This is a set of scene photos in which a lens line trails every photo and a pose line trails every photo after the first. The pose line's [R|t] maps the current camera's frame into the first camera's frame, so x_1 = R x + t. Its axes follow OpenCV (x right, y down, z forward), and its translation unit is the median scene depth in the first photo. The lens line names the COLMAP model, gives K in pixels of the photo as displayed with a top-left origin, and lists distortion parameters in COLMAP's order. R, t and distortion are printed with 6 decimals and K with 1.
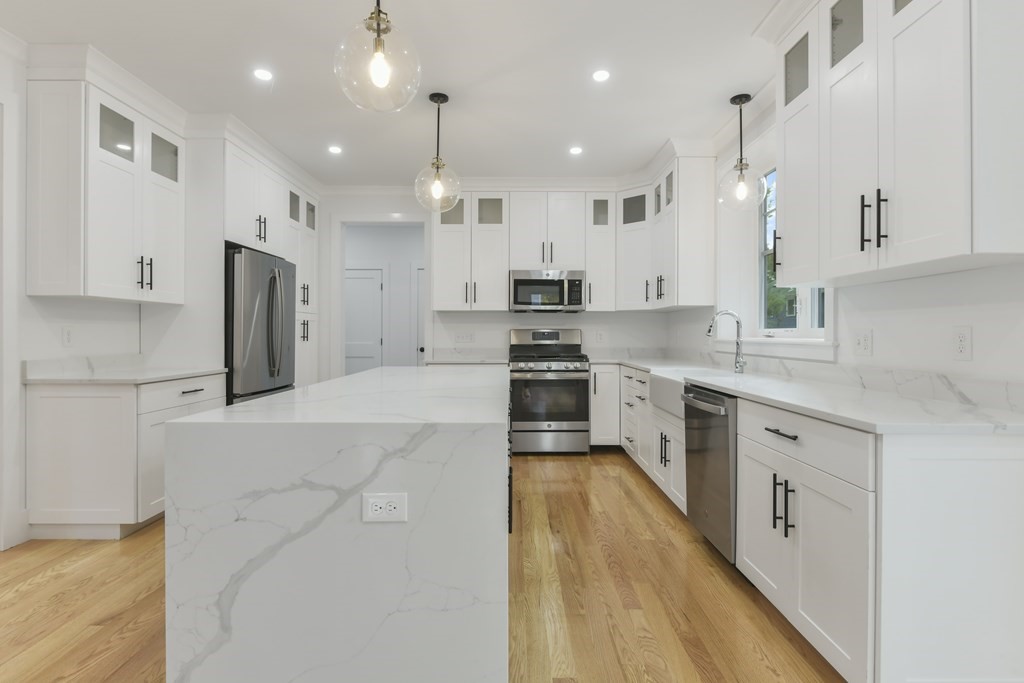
lens RADIAL K [[516.0, 0, 515.1], [0, 516.0, 333.0], [0, 0, 1]] dist [0.002005, 0.000267]
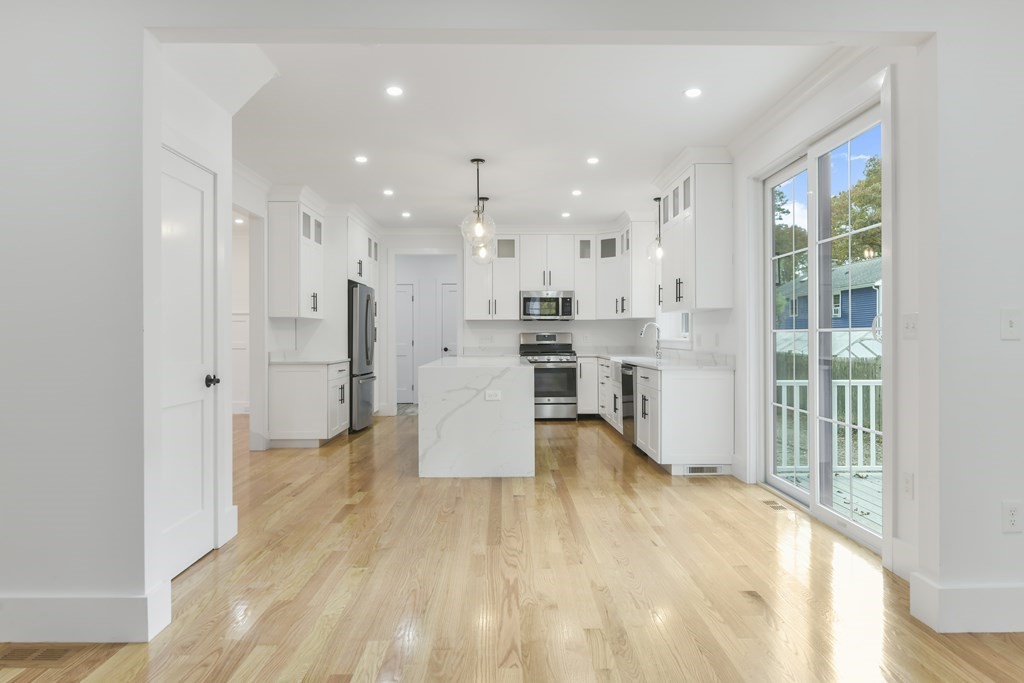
lens RADIAL K [[637.6, 0, 515.9], [0, 637.6, 335.2], [0, 0, 1]] dist [-0.001892, 0.000005]
pose [[0.999905, -0.004131, 0.013174, -0.048368], [0.004122, 0.999991, 0.000707, -0.002996], [-0.013176, -0.000653, 0.999913, -0.770574]]
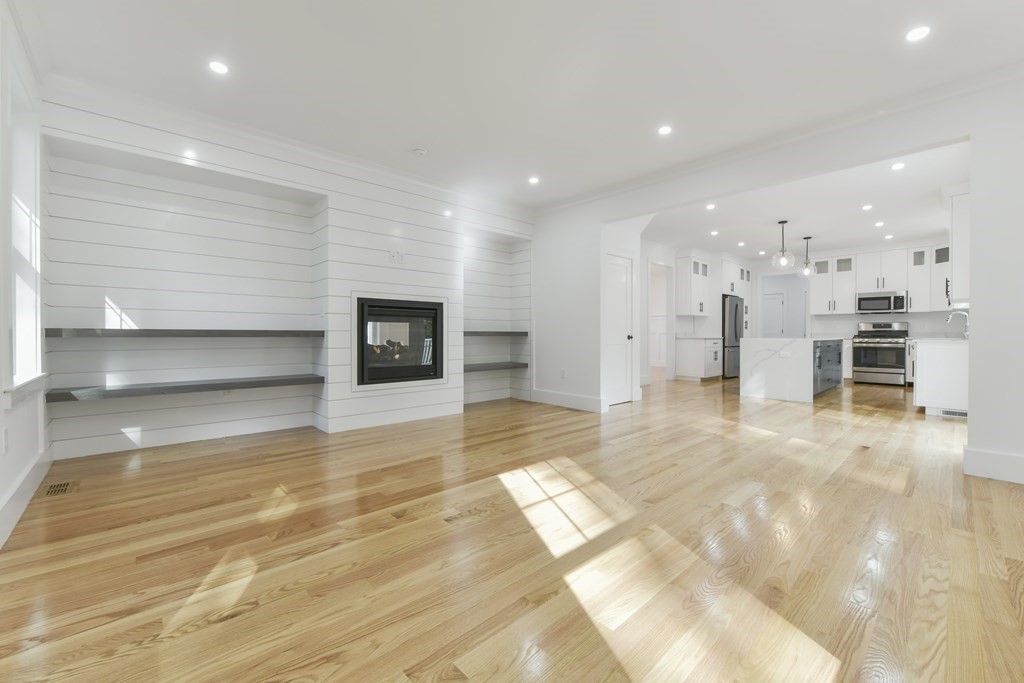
lens RADIAL K [[414.3, 0, 516.2], [0, 414.3, 337.4], [0, 0, 1]] dist [-0.004219, -0.000697]
pose [[0.680284, 0.005363, -0.732929, 0.284557], [0.002149, 0.999954, 0.009311, 0.033975], [0.732945, -0.007910, 0.680242, -1.130247]]
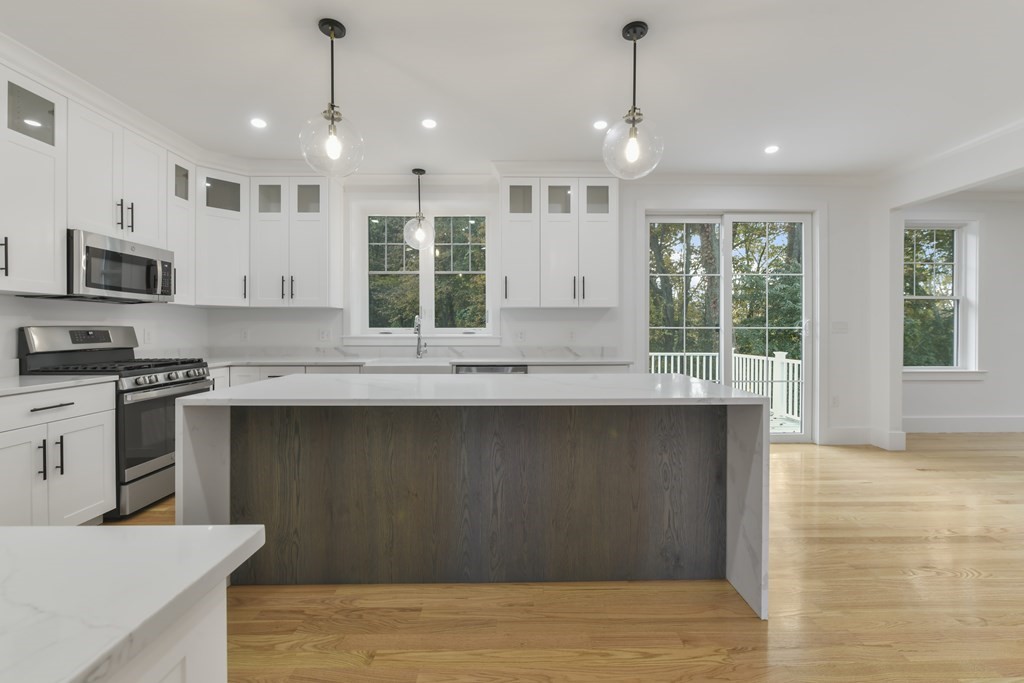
lens RADIAL K [[429.6, 0, 513.6], [0, 429.6, 335.1], [0, 0, 1]] dist [-0.009605, -0.000008]
pose [[-0.004770, -0.012583, 0.999909, -0.543731], [0.000481, 0.999921, 0.012585, -0.002999], [-0.999989, 0.000541, -0.004764, 0.509996]]
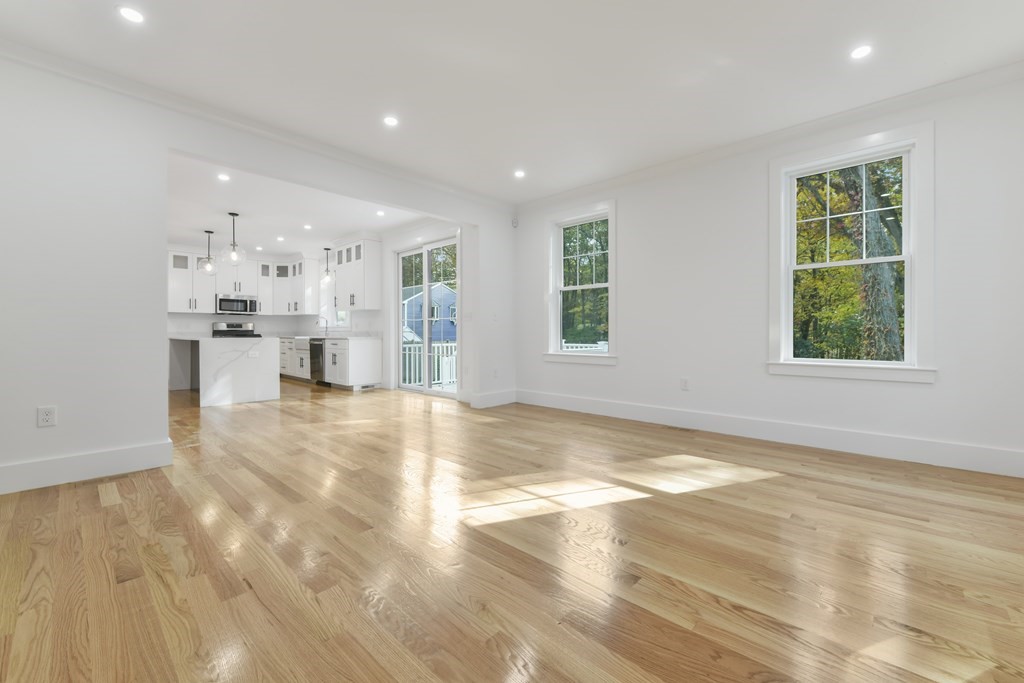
lens RADIAL K [[414.3, 0, 518.3], [0, 414.3, 335.9], [0, 0, 1]] dist [-0.004219, -0.000697]
pose [[0.680293, -0.007565, 0.732901, -0.426011], [0.000672, 0.999953, 0.009697, 0.033707], [-0.732940, -0.006104, 0.680266, -1.077657]]
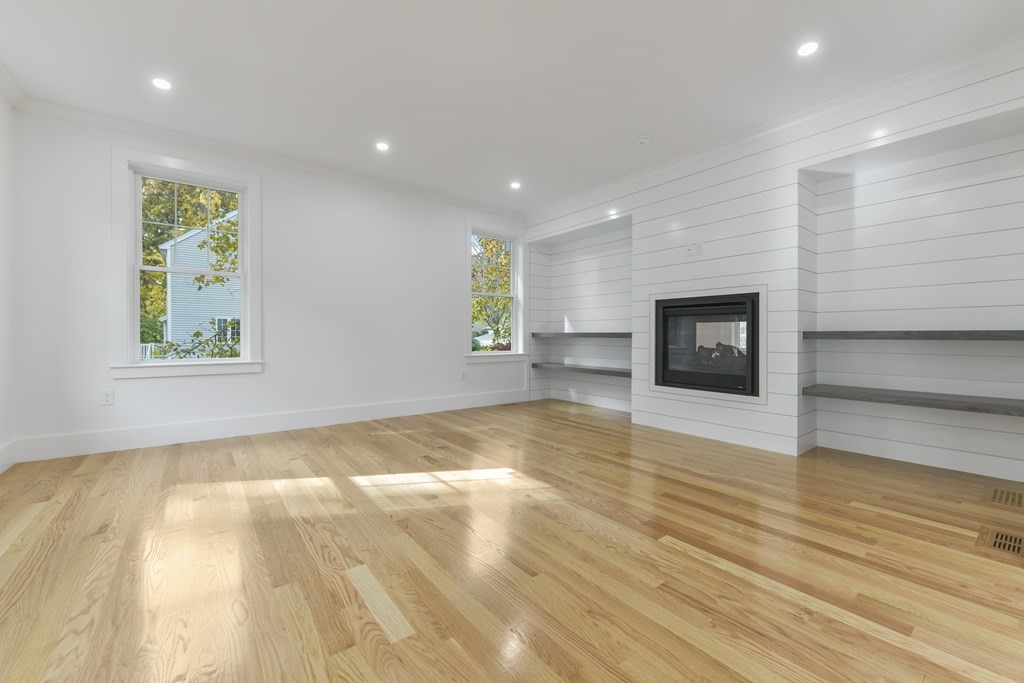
lens RADIAL K [[414.3, 0, 517.5], [0, 414.3, 337.2], [0, 0, 1]] dist [-0.004219, -0.000697]
pose [[-0.791493, -0.001083, -0.611178, 0.208408], [-0.001679, 0.999999, 0.000403, 0.037947], [0.611176, 0.001345, -0.791493, -0.271695]]
